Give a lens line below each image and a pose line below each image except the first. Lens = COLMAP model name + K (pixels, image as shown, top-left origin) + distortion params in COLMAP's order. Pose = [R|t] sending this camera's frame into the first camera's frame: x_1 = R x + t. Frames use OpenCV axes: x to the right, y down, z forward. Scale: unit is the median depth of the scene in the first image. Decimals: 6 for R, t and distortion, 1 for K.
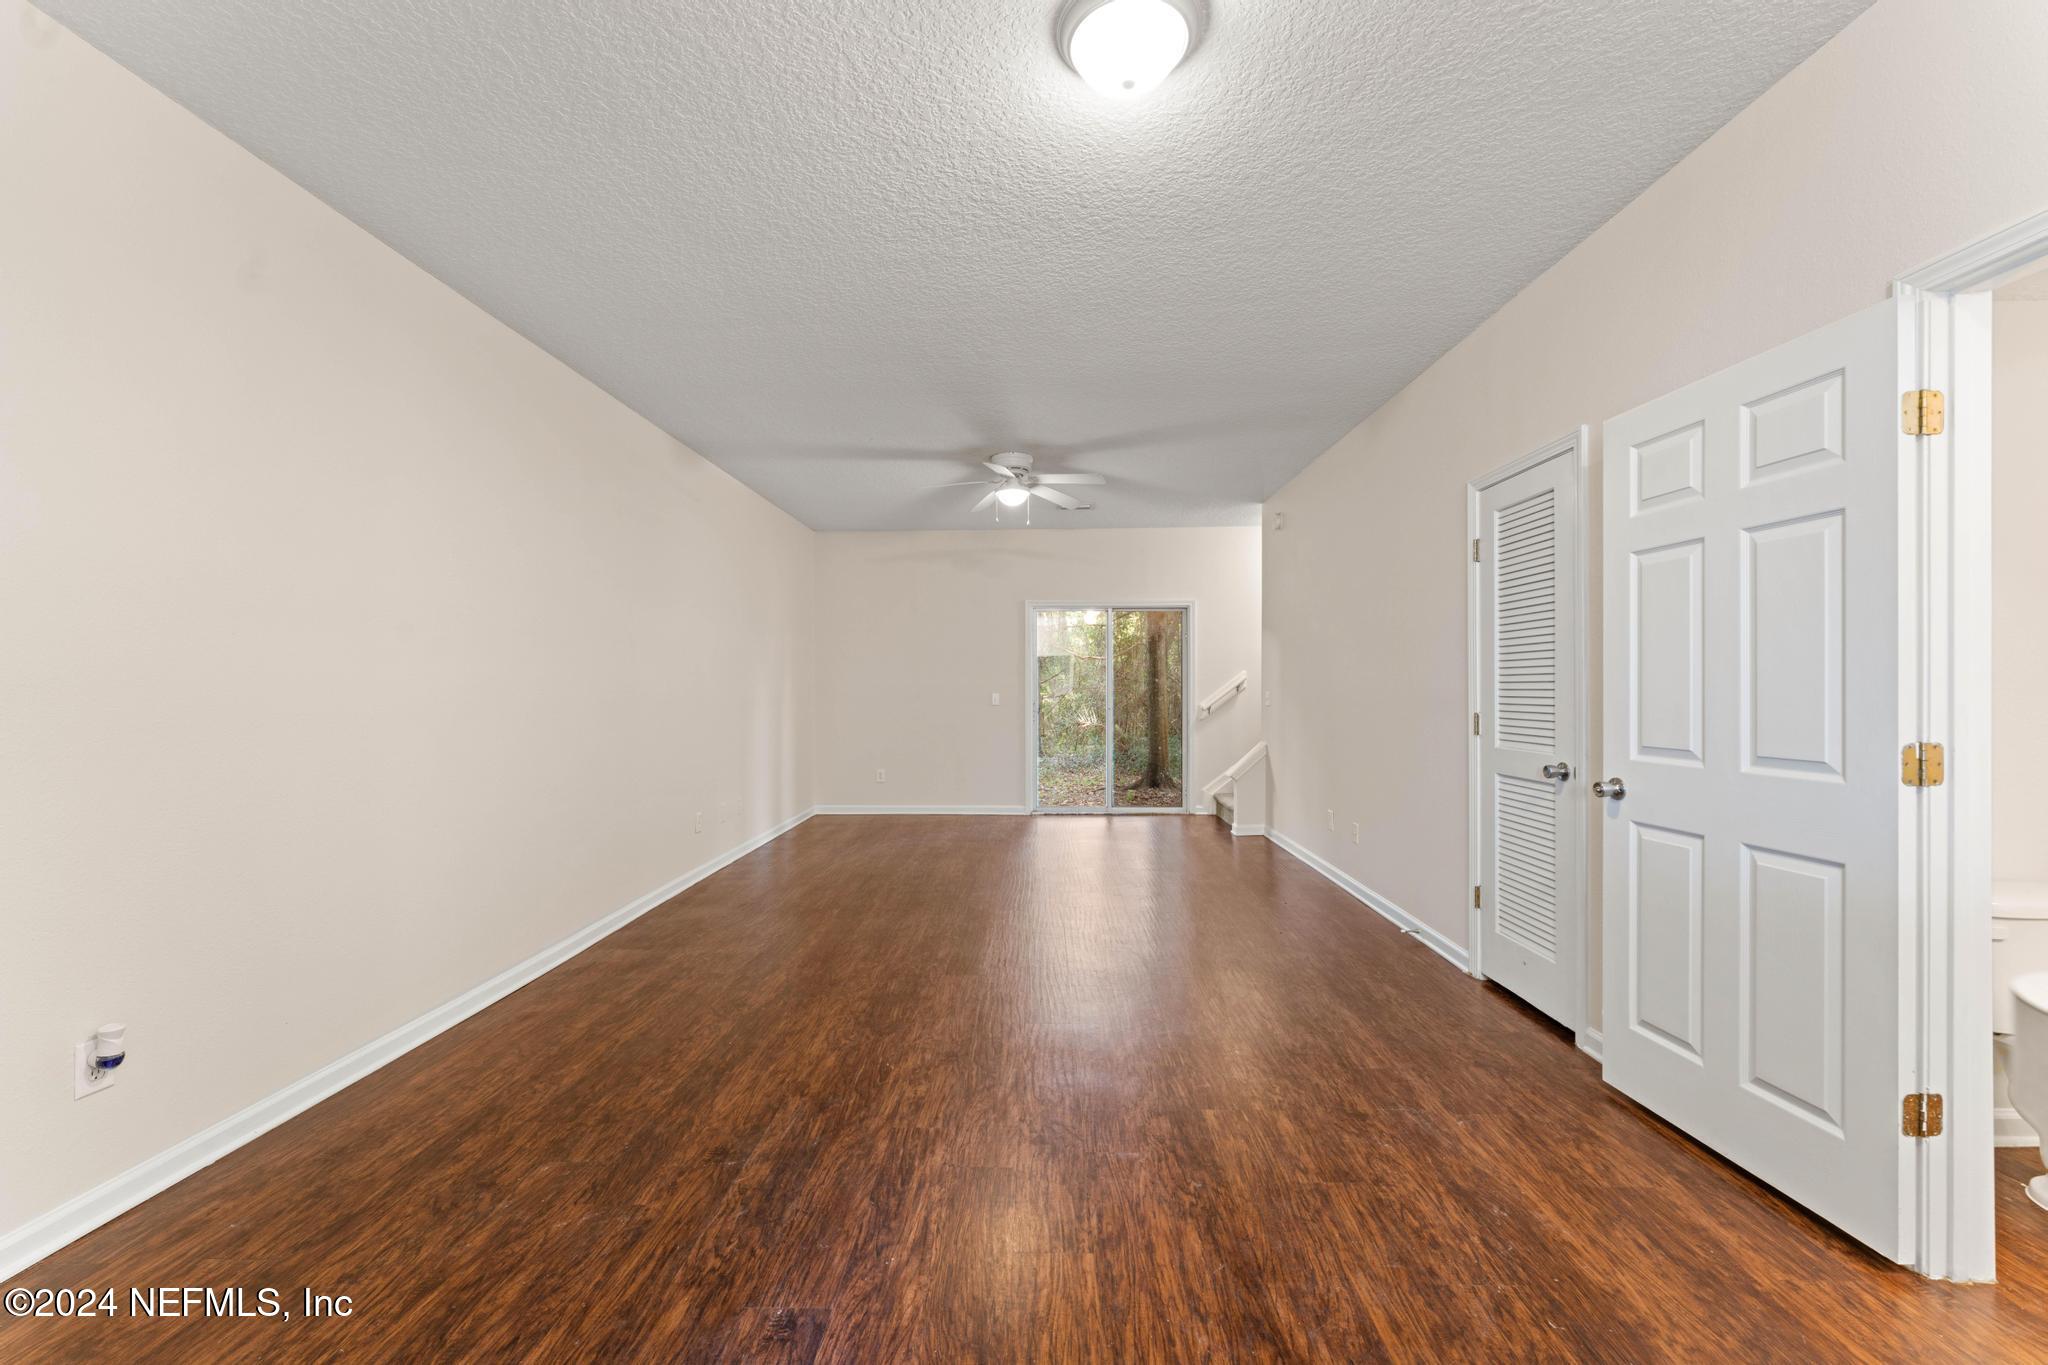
lens RADIAL K [[835.0, 0, 1016.9], [0, 835.0, 686.4], [0, 0, 1]] dist [0.001472, 0.000067]
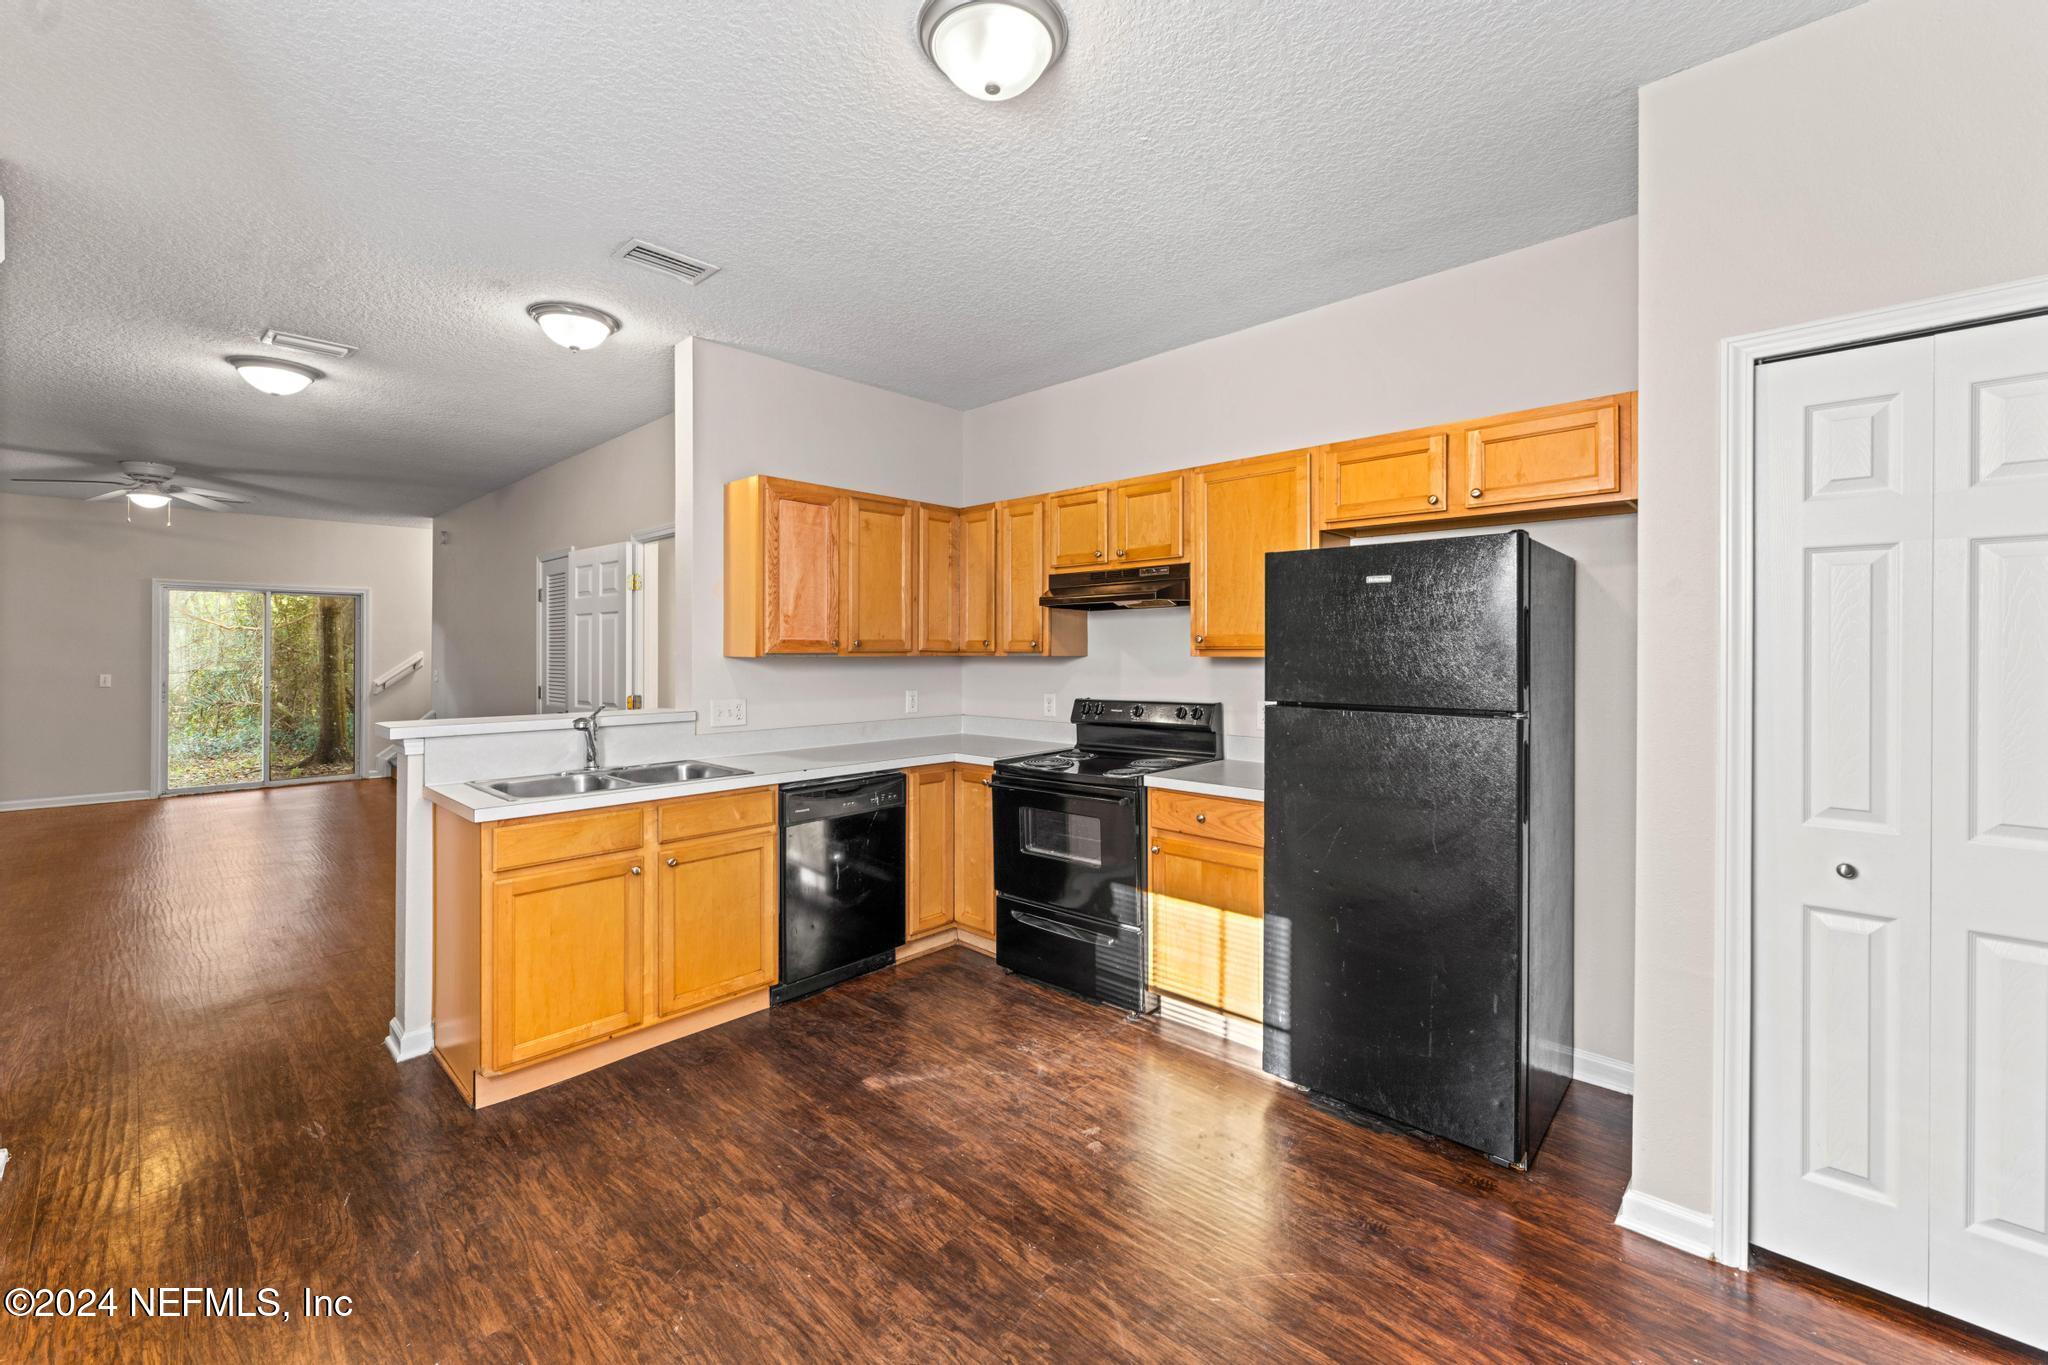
lens RADIAL K [[835.0, 0, 1012.7], [0, 835.0, 648.6], [0, 0, 1]] dist [0.001472, 0.000067]
pose [[0.671117, 0.005592, 0.741330, -0.110053], [-0.001340, 0.999979, -0.006330, -0.047218], [-0.741350, 0.003255, 0.671110, -1.124447]]
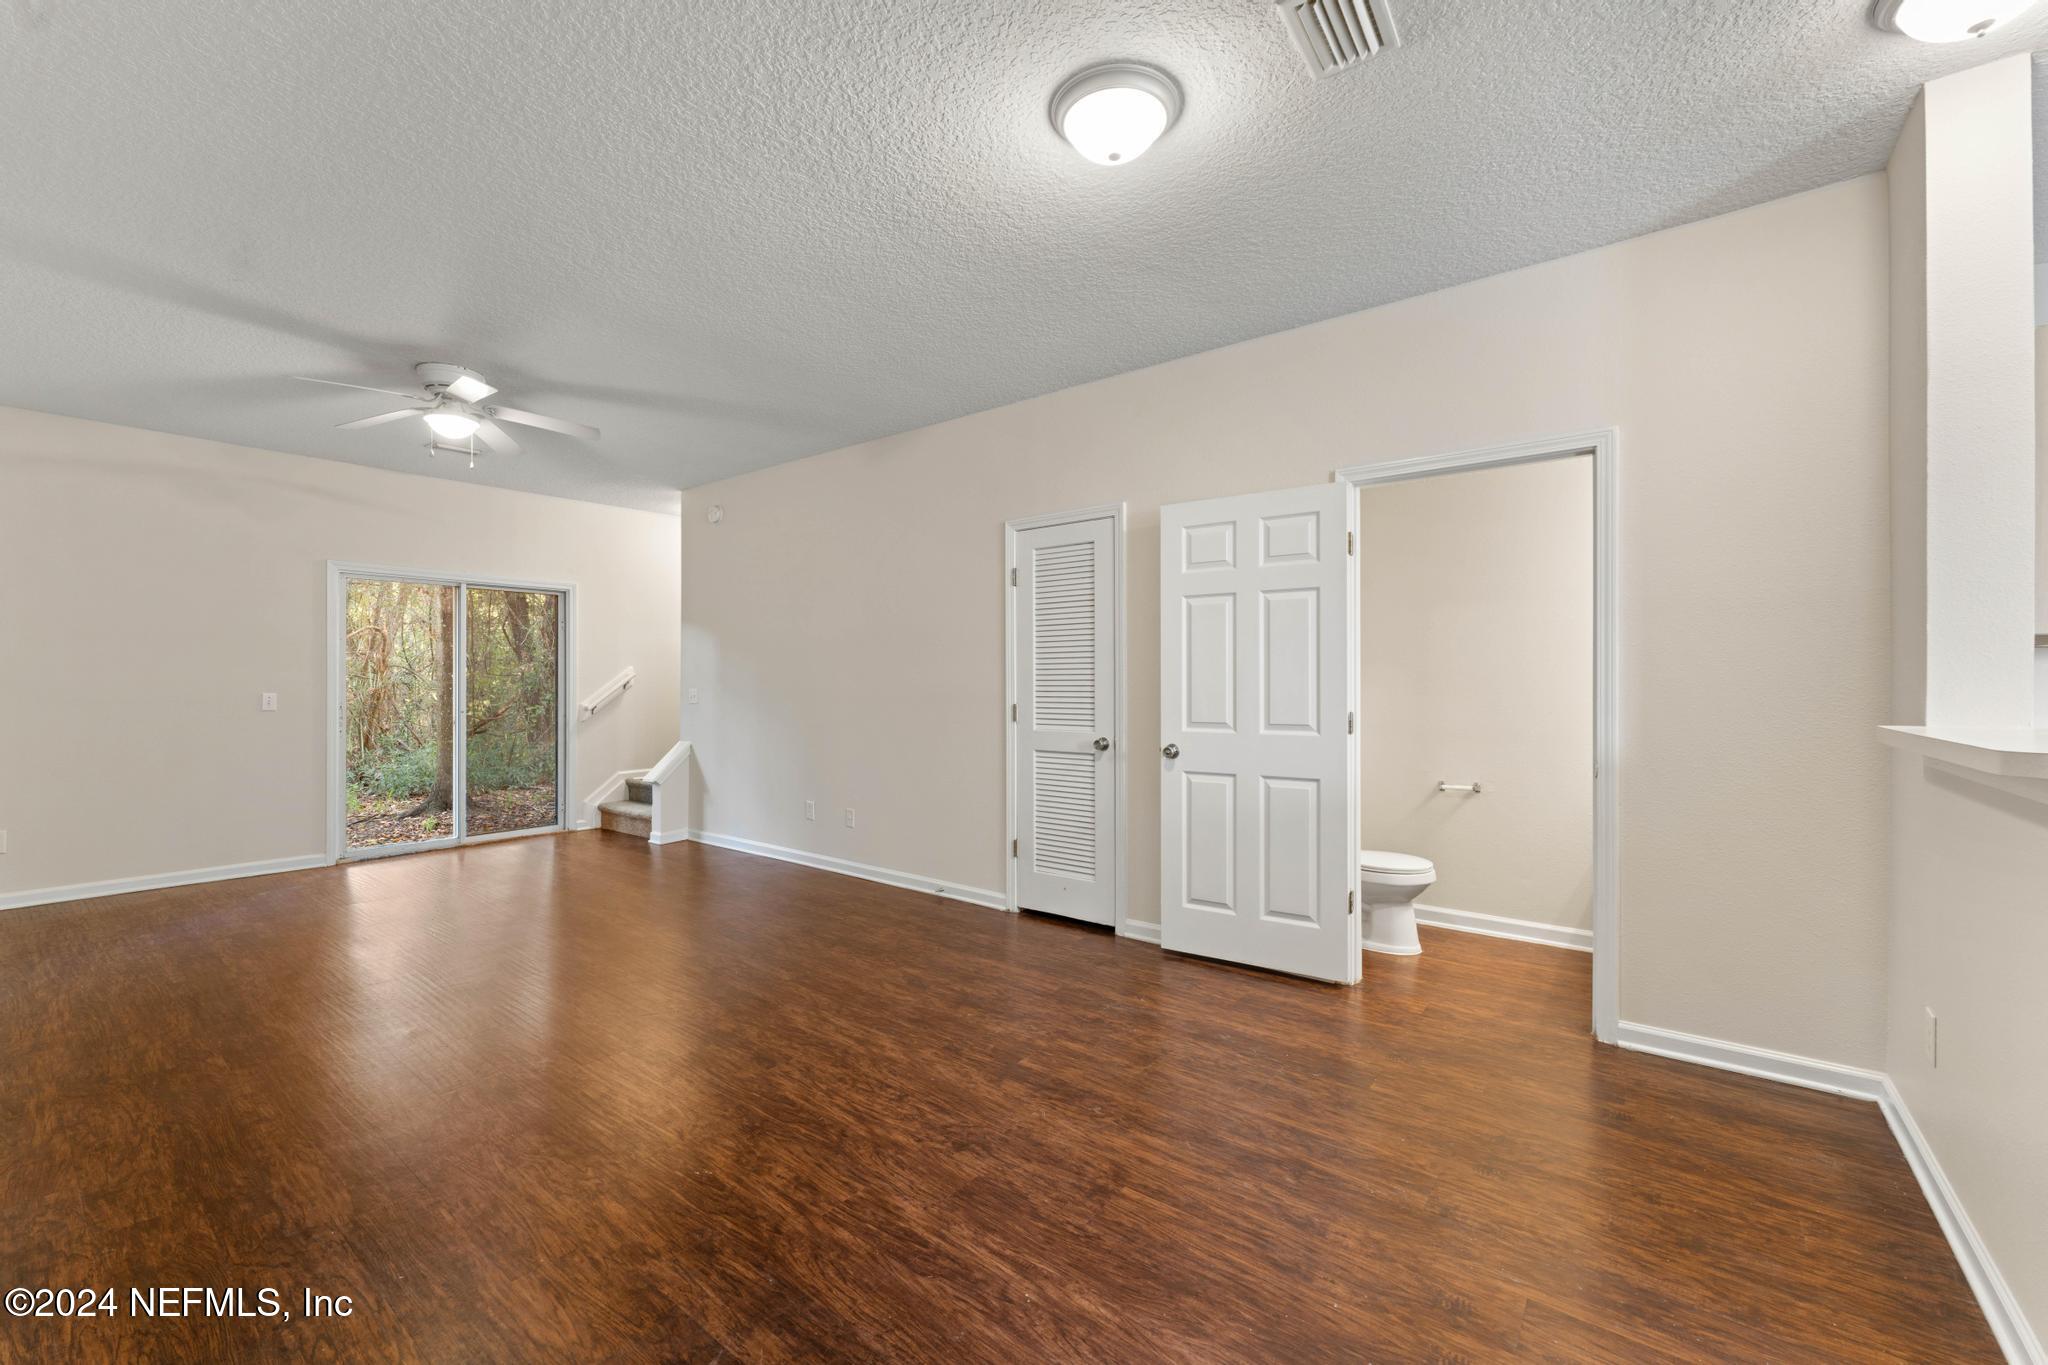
lens RADIAL K [[835.0, 0, 1034.5], [0, 835.0, 680.8], [0, 0, 1]] dist [0.001472, 0.000067]
pose [[0.581753, 0.004155, 0.813355, -0.577228], [-0.001106, 0.999990, -0.004318, 0.001810], [-0.813365, 0.001612, 0.581752, 0.285971]]
